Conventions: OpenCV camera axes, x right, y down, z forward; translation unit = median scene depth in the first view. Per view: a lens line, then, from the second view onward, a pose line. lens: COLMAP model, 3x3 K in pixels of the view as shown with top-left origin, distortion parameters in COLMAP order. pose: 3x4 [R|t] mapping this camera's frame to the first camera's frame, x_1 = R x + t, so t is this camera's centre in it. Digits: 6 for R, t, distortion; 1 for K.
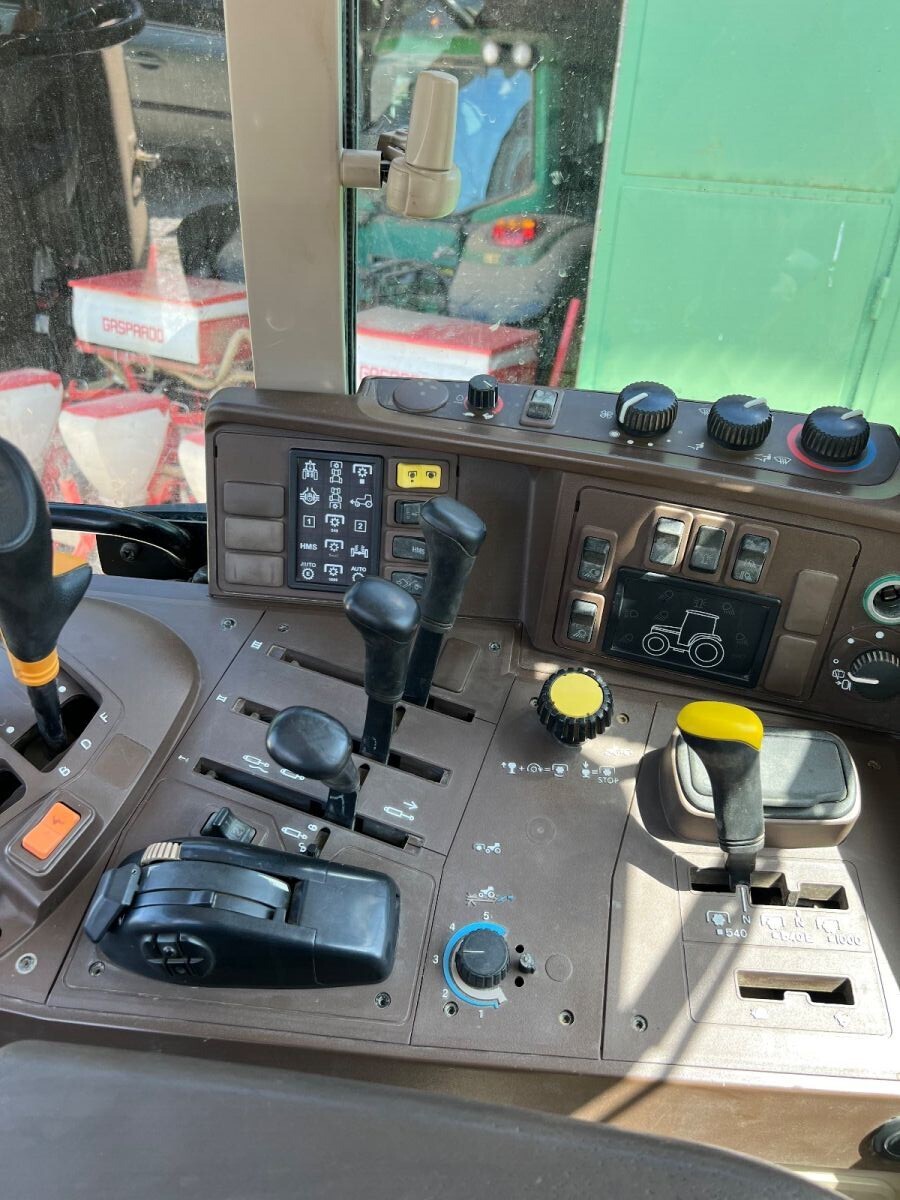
lens RADIAL K [[913.9, 0, 450.0], [0, 913.9, 600.0], [0, 0, 1]] dist [0.006684, 0.003008]
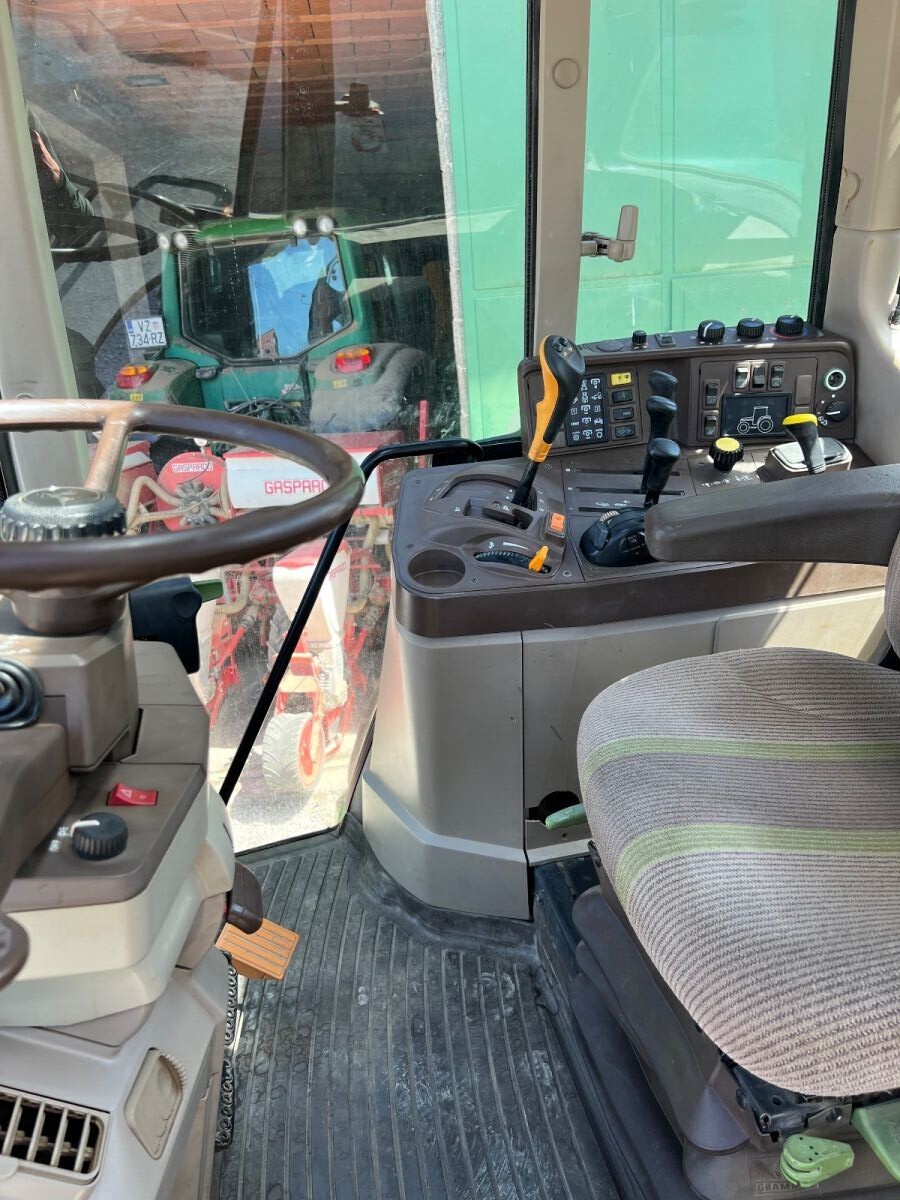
lens RADIAL K [[909.1, 0, 450.0], [0, 909.1, 600.0], [0, 0, 1]] dist [0.003855, 0.001166]
pose [[0.950596, -0.218105, 0.220899, -0.989459], [0.247892, 0.961666, -0.117251, 0.509983], [-0.186858, 0.166218, 0.968223, -0.904921]]
